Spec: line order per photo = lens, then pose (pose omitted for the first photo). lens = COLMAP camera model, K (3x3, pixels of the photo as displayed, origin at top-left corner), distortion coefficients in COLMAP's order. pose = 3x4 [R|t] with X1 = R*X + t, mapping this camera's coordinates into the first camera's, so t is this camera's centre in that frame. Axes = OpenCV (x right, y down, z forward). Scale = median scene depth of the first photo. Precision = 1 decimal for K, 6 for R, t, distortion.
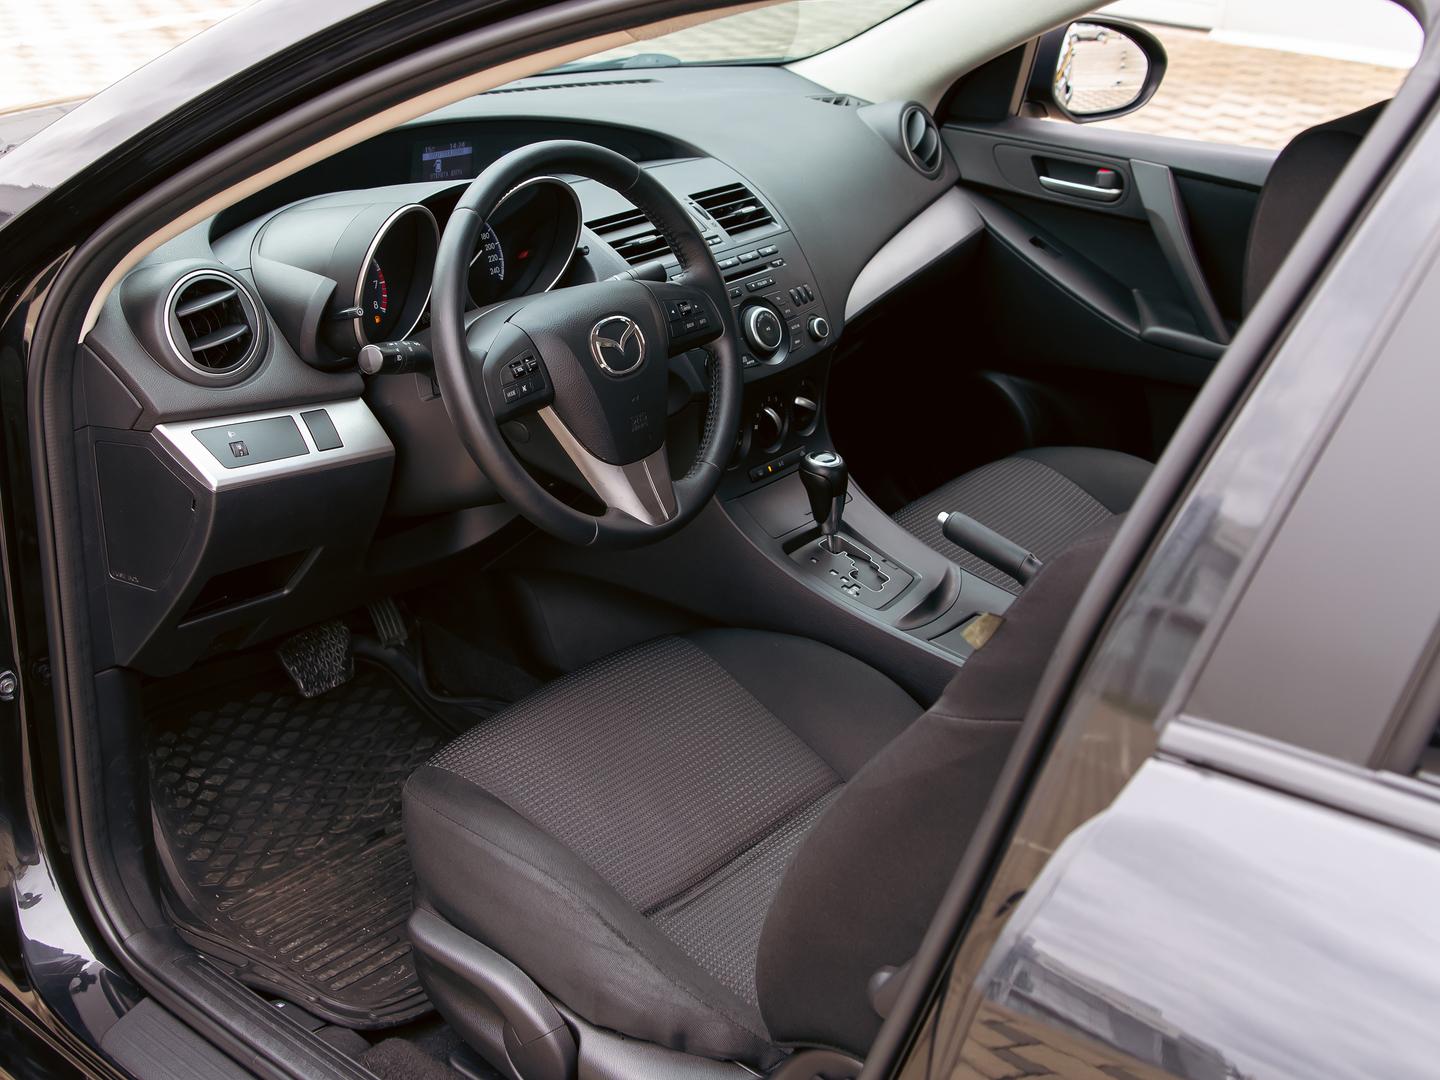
lens RADIAL K [[1871.9, 0, 720.0], [0, 1871.9, 540.0], [0, 0, 1]] dist [-0.011891, -0.009270]
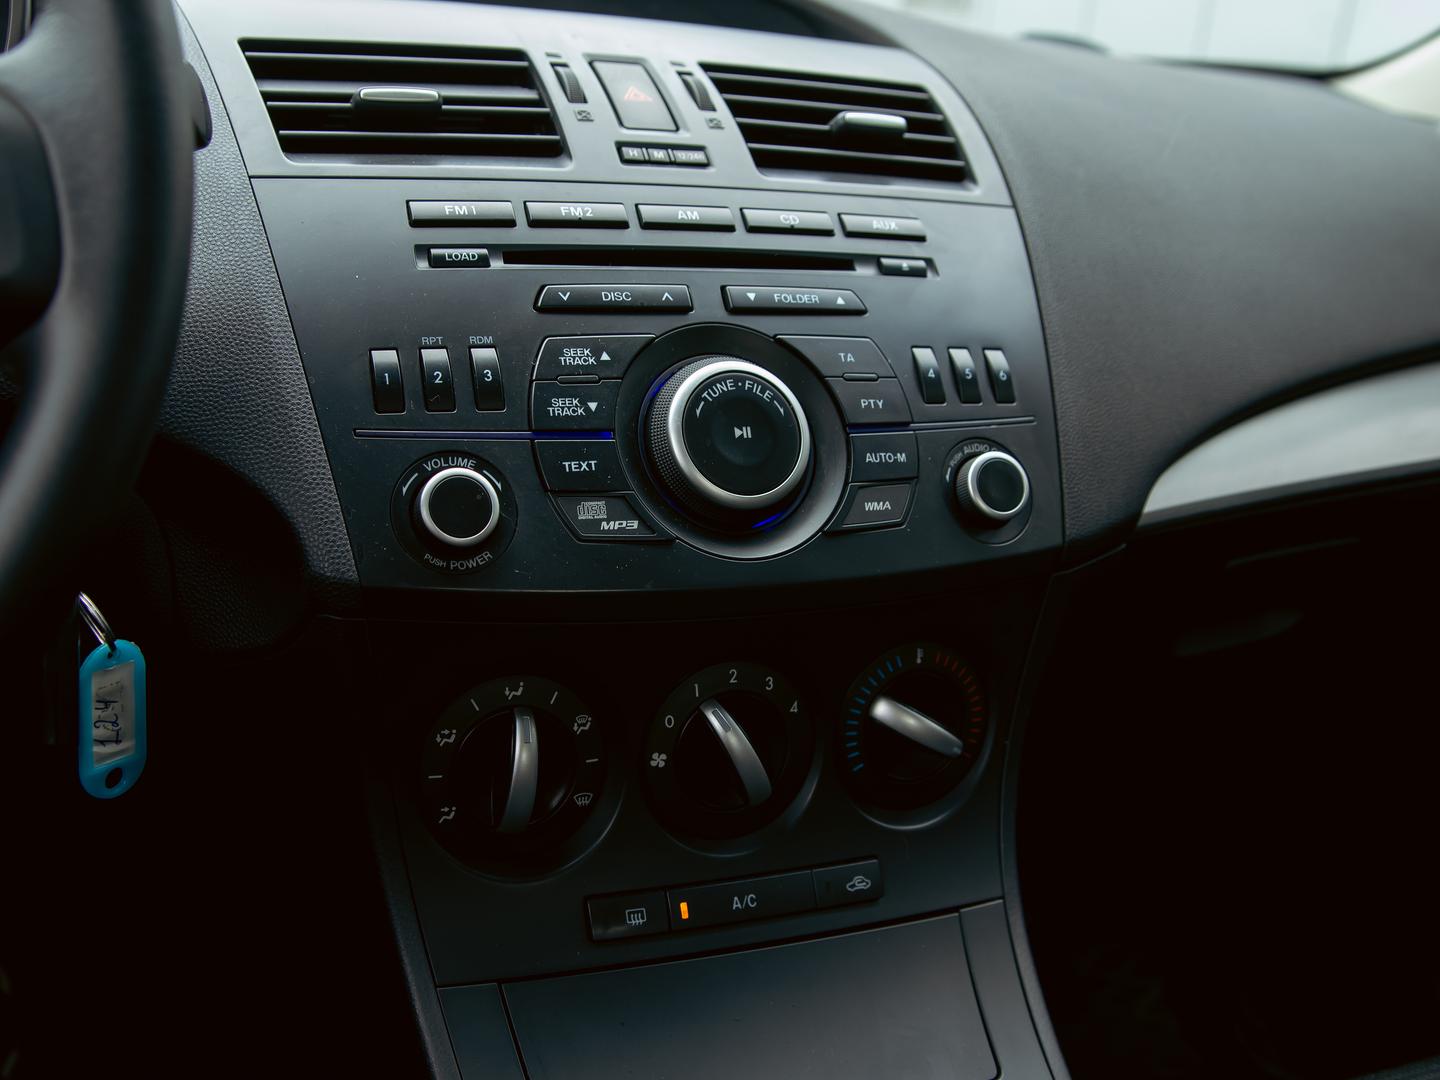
lens RADIAL K [[1560.5, 0, 720.0], [0, 1560.5, 540.0], [0, 0, 1]] dist [-0.128144, -0.001888]
pose [[0.858481, 0.139124, -0.493614, 0.138279], [-0.226299, 0.966492, -0.121169, -0.065549], [0.460217, 0.215726, 0.861199, 0.774194]]
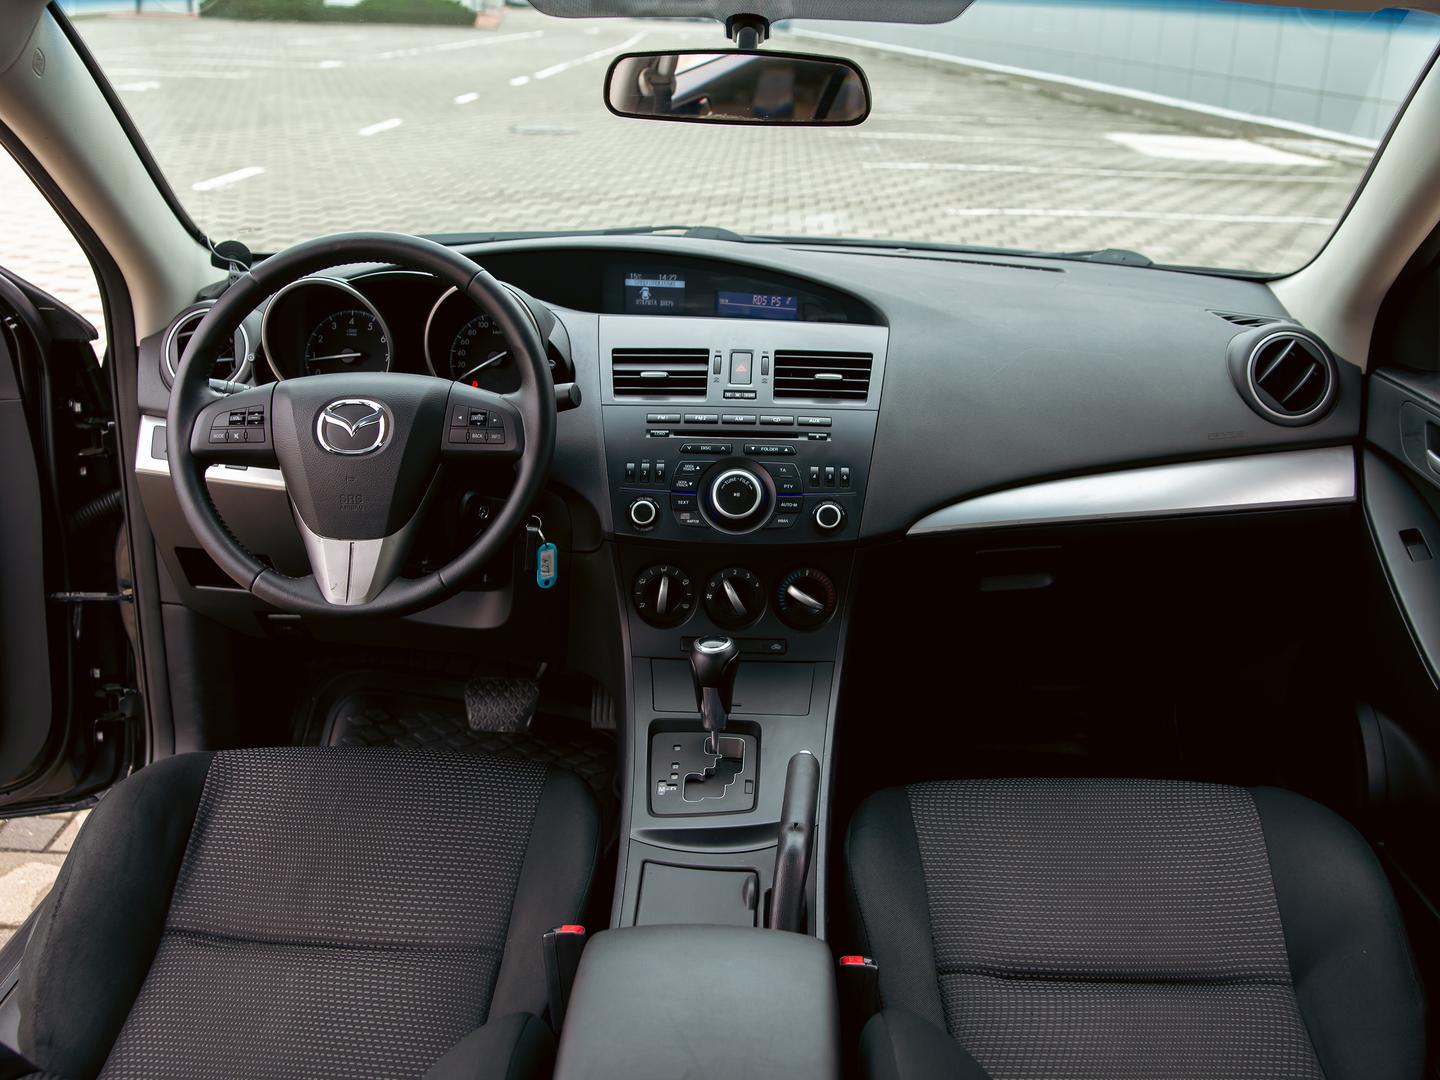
lens RADIAL K [[1560.5, 0, 720.0], [0, 1560.5, 540.0], [0, 0, 1]] dist [-0.128144, -0.001888]
pose [[0.556938, 0.223810, -0.799831, 0.605884], [-0.321082, 0.946156, 0.041179, -0.117044], [0.765980, 0.233878, 0.598811, 0.535431]]
